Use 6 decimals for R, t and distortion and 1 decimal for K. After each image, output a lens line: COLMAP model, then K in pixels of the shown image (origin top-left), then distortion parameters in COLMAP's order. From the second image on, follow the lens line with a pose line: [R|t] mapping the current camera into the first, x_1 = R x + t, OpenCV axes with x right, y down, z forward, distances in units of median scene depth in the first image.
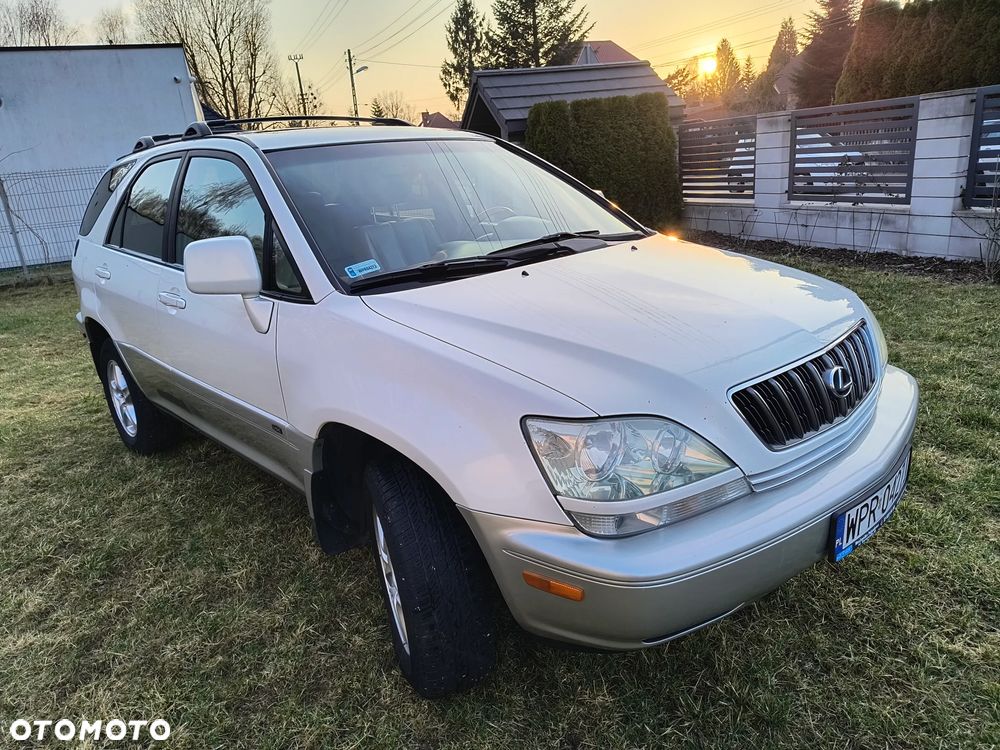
lens RADIAL K [[680.3, 0, 504.3], [0, 680.3, 371.3], [0, 0, 1]] dist [0.063417, -0.074476]
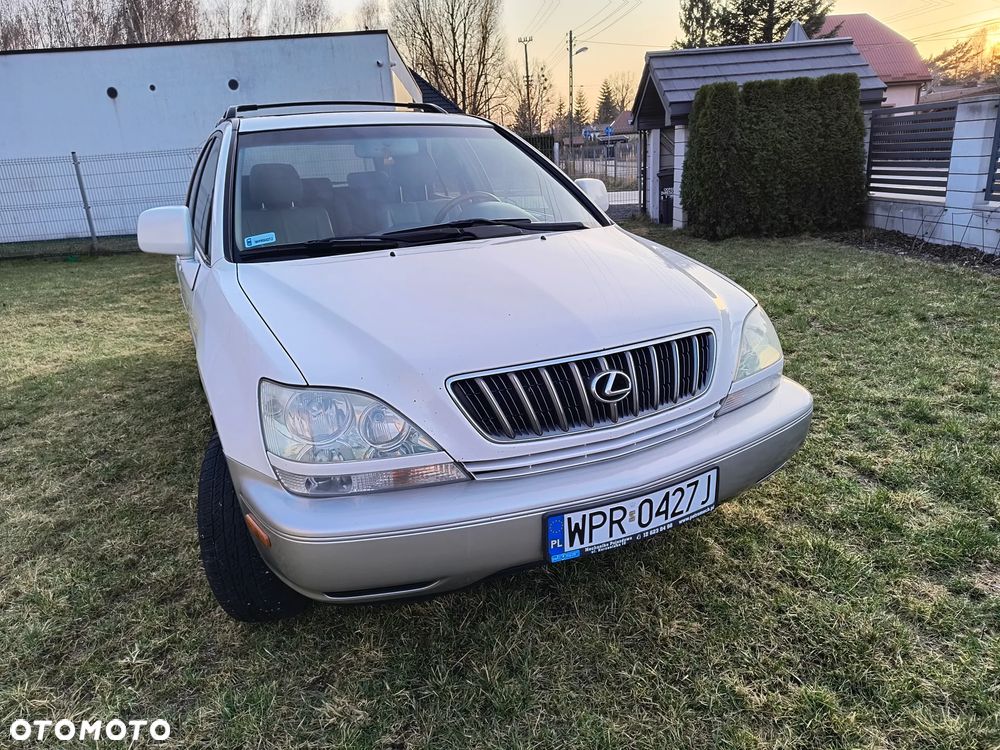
lens RADIAL K [[694.5, 0, 513.7], [0, 694.5, 369.8], [0, 0, 1]] dist [0.002457, -0.000235]
pose [[0.954036, 0.113693, -0.277289, 0.104958], [-0.108419, 0.993512, 0.034330, -0.004421], [0.279393, -0.002689, 0.960173, 0.003464]]
